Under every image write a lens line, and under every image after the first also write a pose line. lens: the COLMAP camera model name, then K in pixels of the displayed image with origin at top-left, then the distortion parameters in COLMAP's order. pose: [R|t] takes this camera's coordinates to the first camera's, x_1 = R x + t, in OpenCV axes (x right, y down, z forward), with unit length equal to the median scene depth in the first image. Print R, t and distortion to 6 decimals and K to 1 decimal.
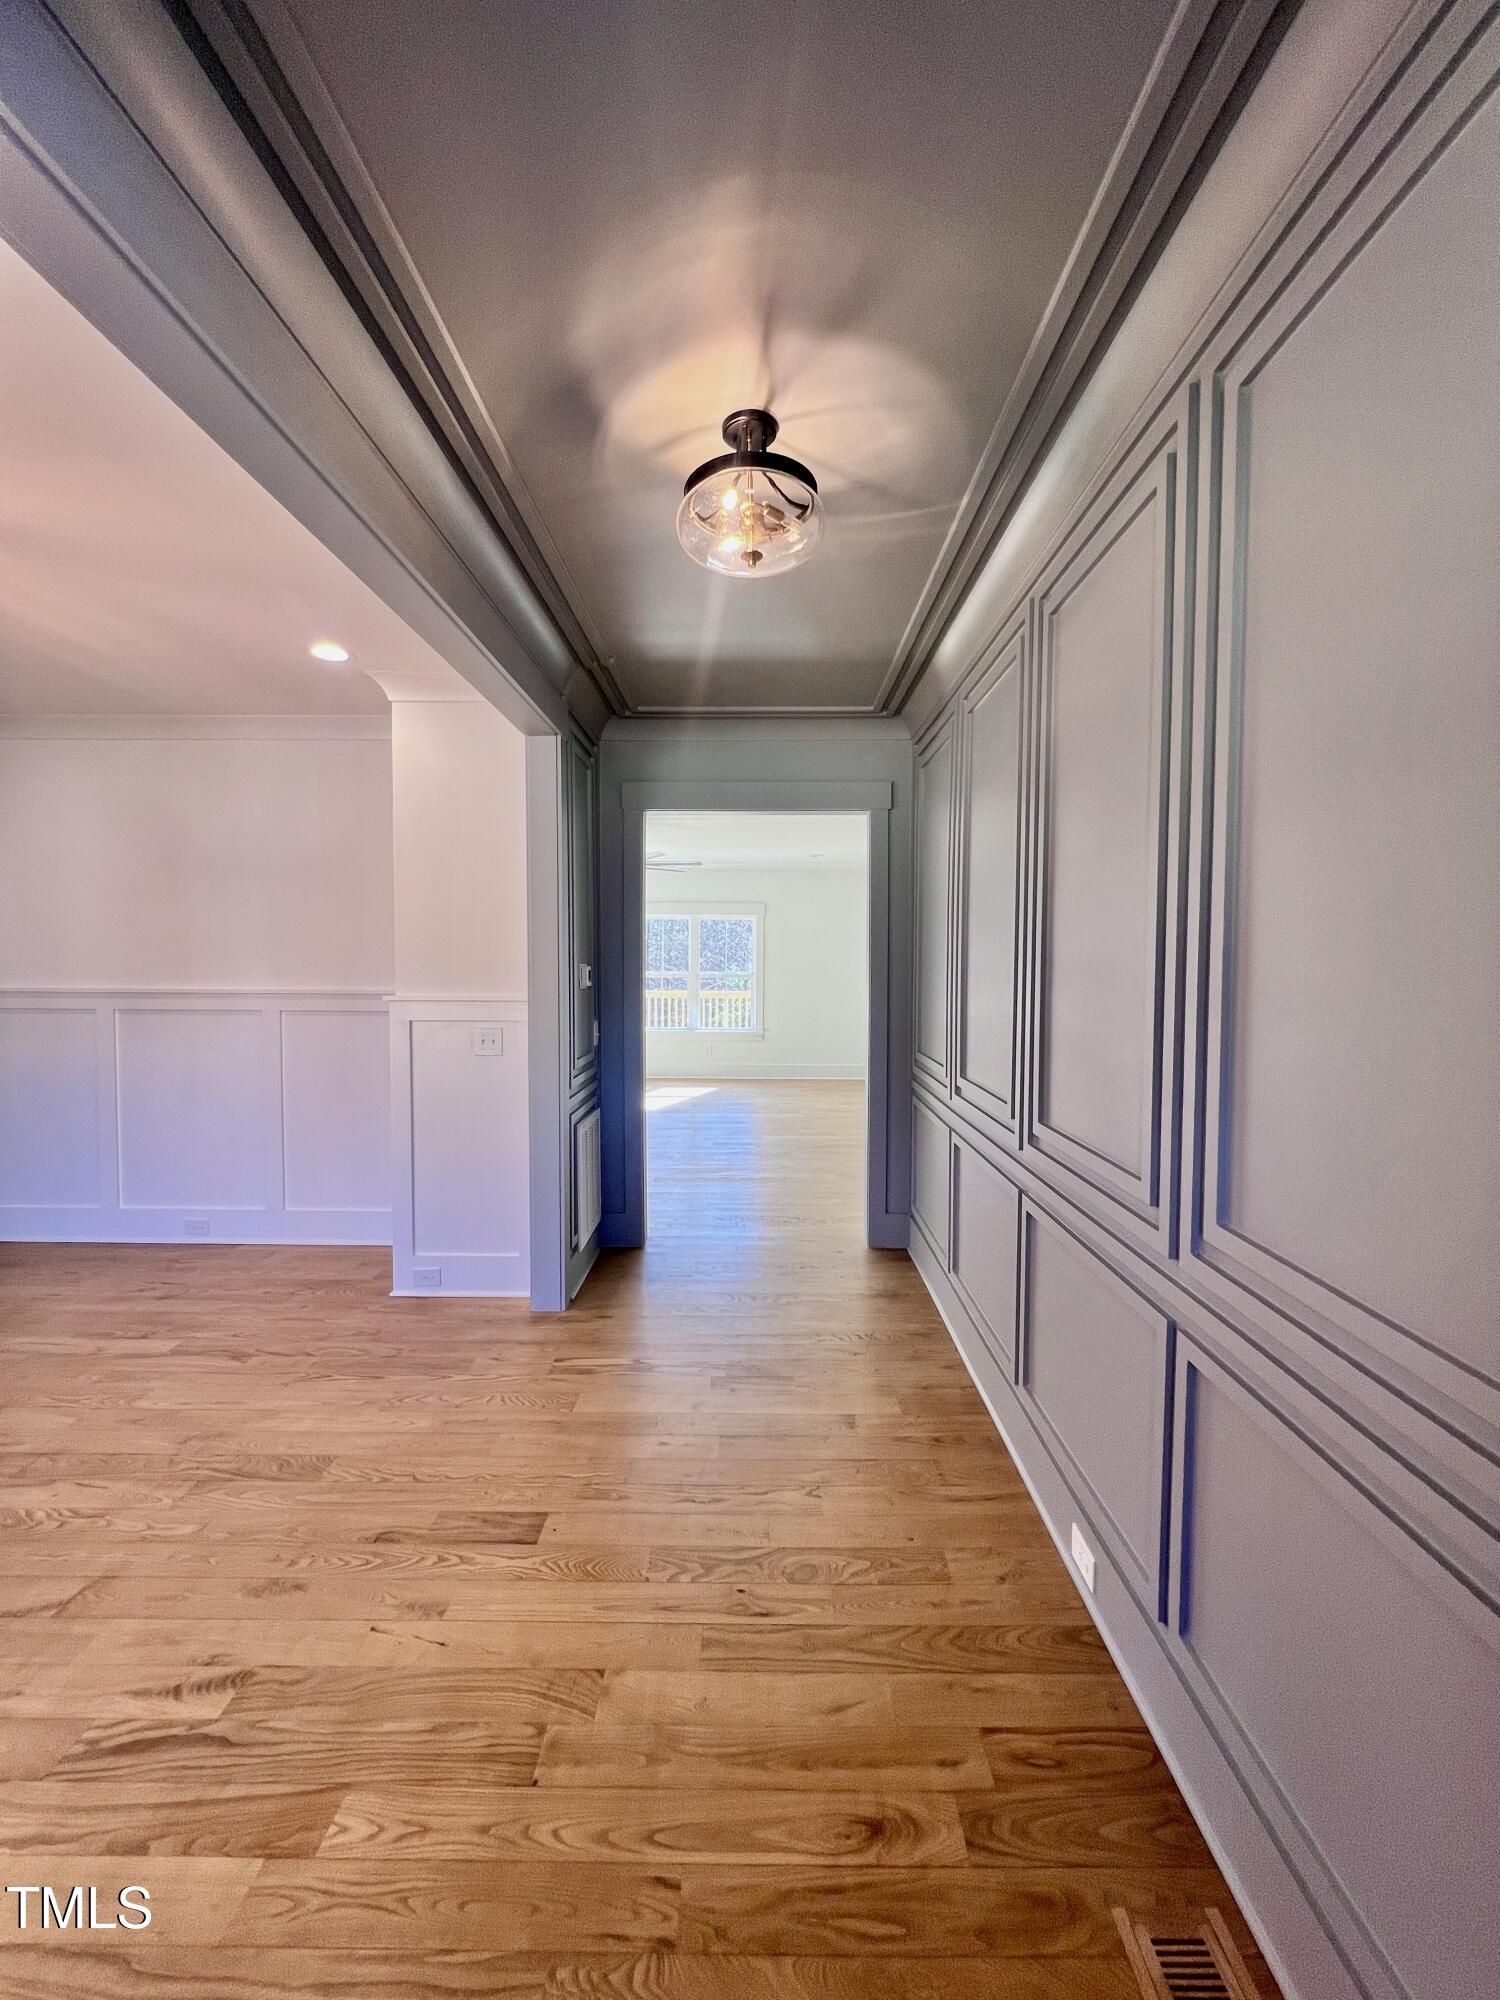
lens RADIAL K [[804.9, 0, 752.2], [0, 804.9, 991.5], [0, 0, 1]] dist [-0.000965, -0.000537]
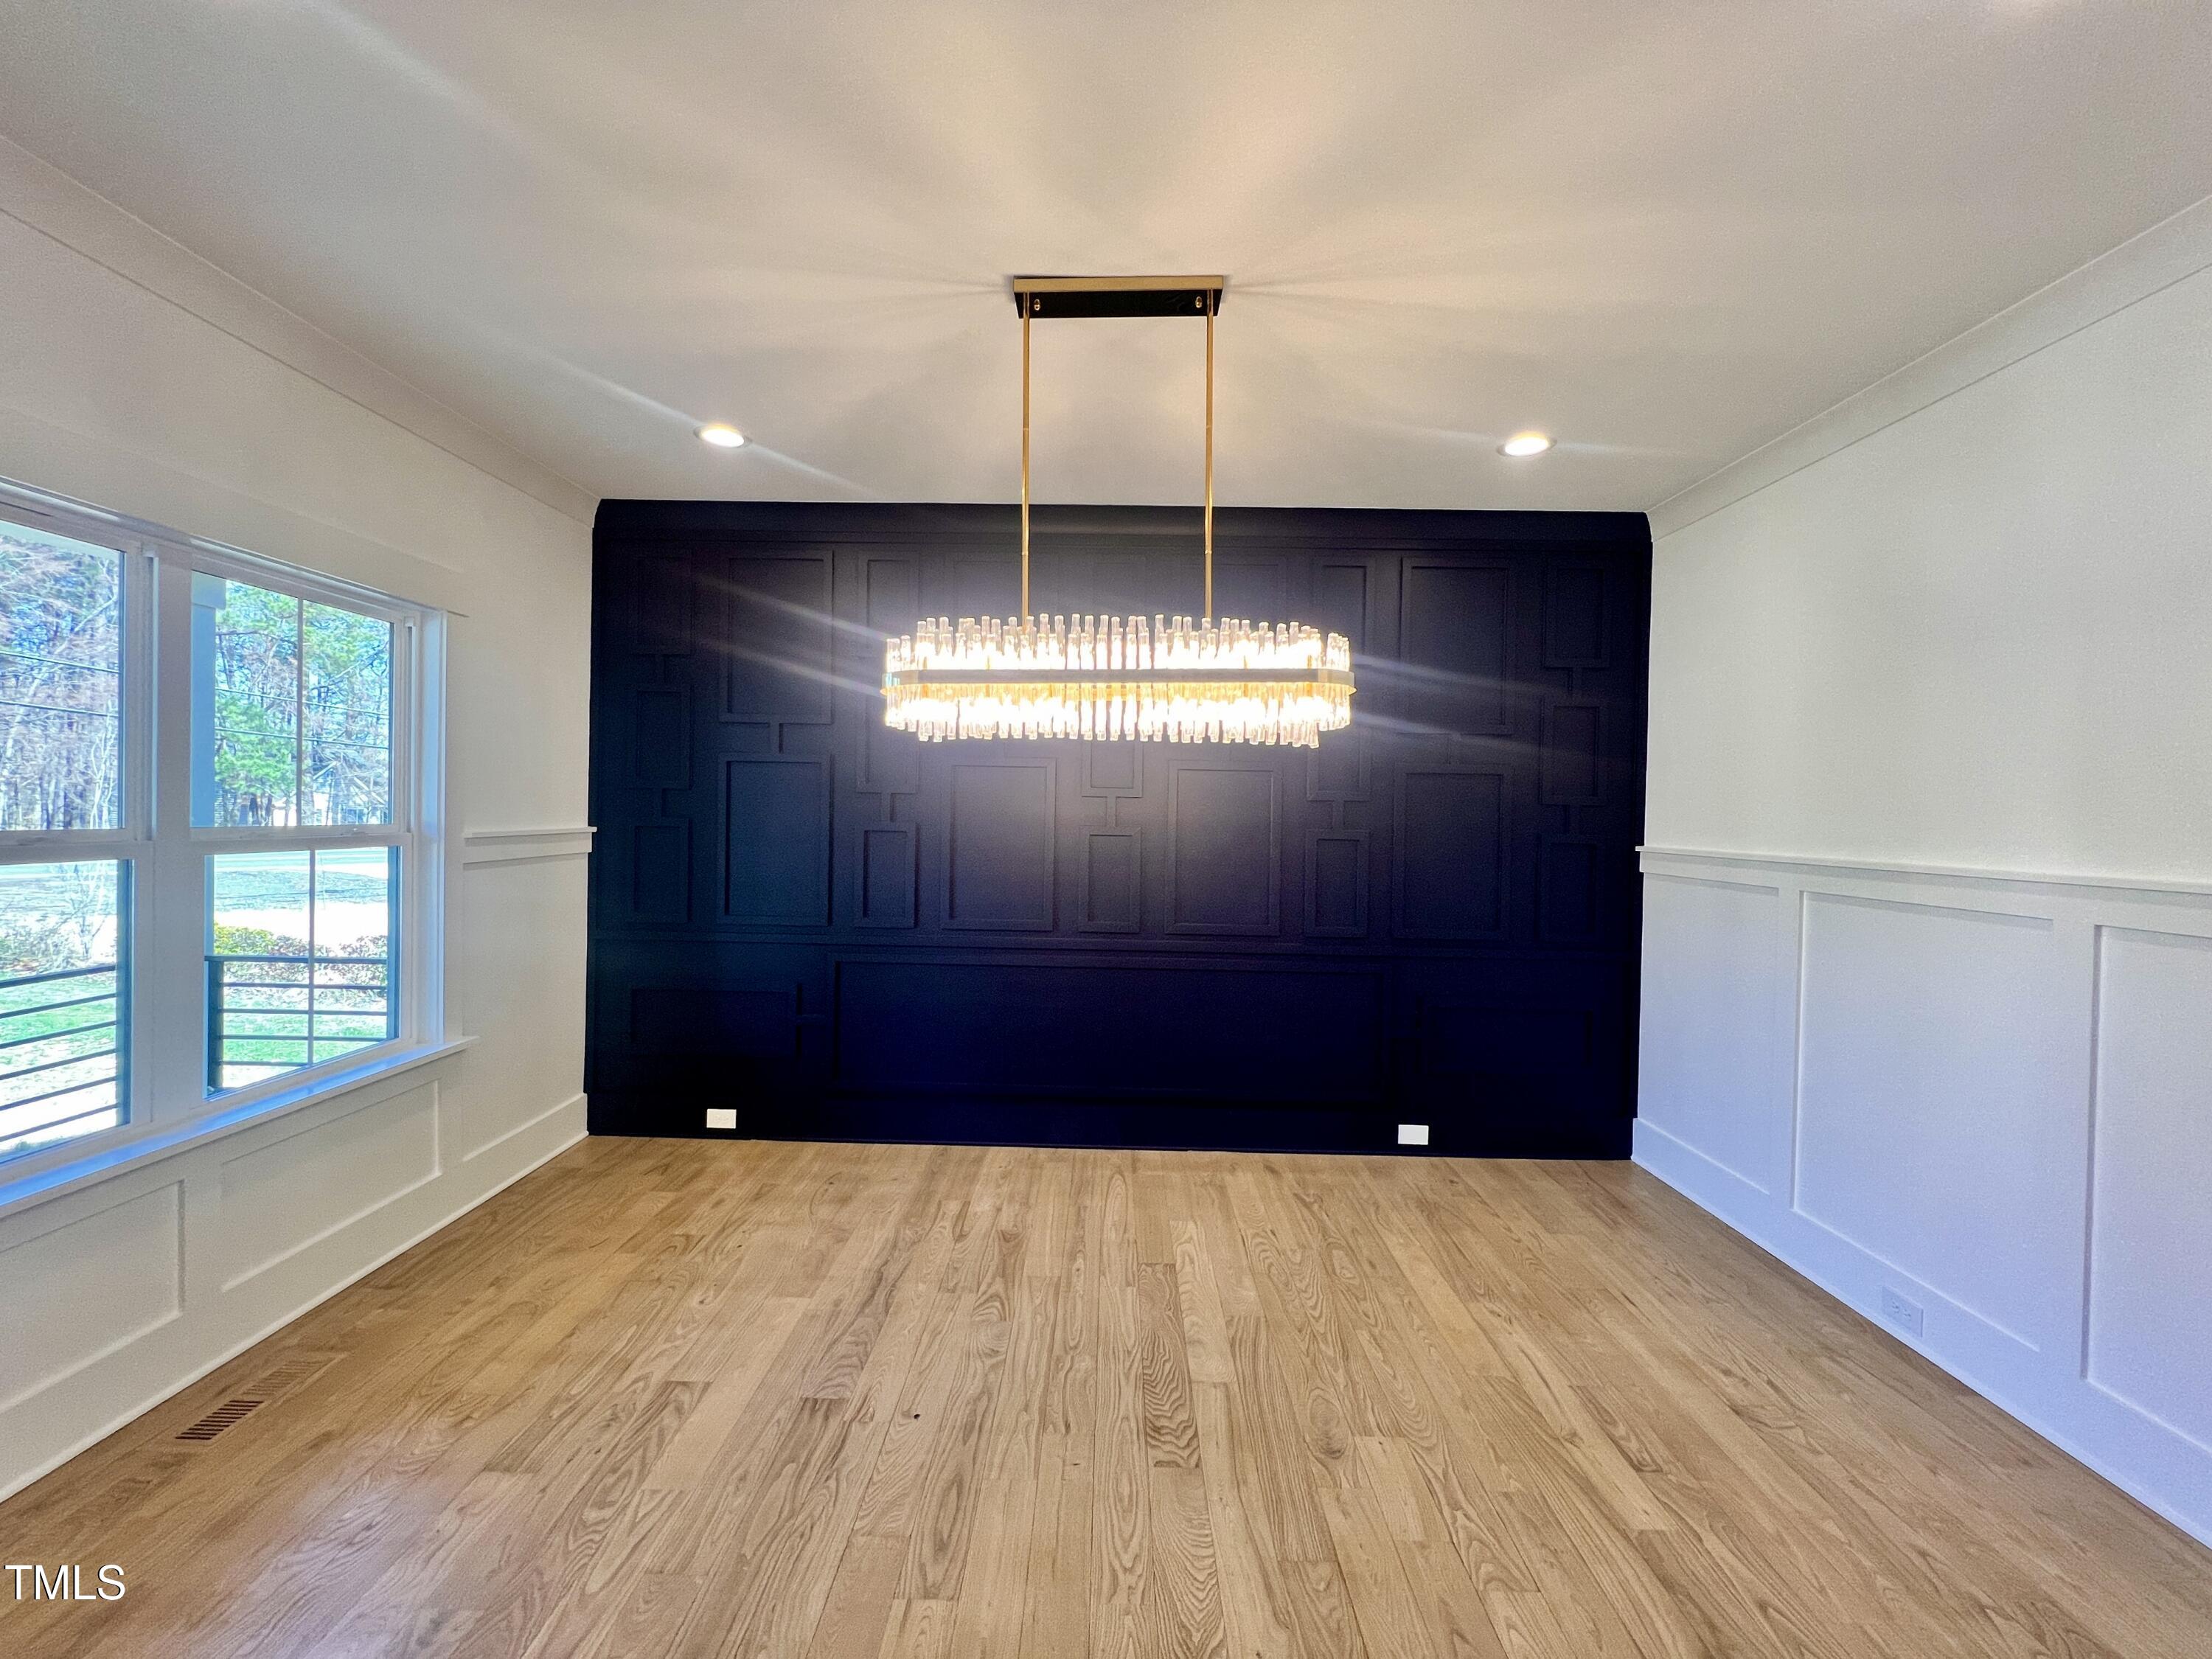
lens RADIAL K [[890.2, 0, 1106.0], [0, 890.2, 829.5], [0, 0, 1]] dist [-0.000965, -0.000537]
pose [[0.006852, 0.014051, -0.999878, -0.115868], [-0.063139, 0.997912, 0.013591, -0.001304], [0.997981, 0.063038, 0.007725, 0.486559]]
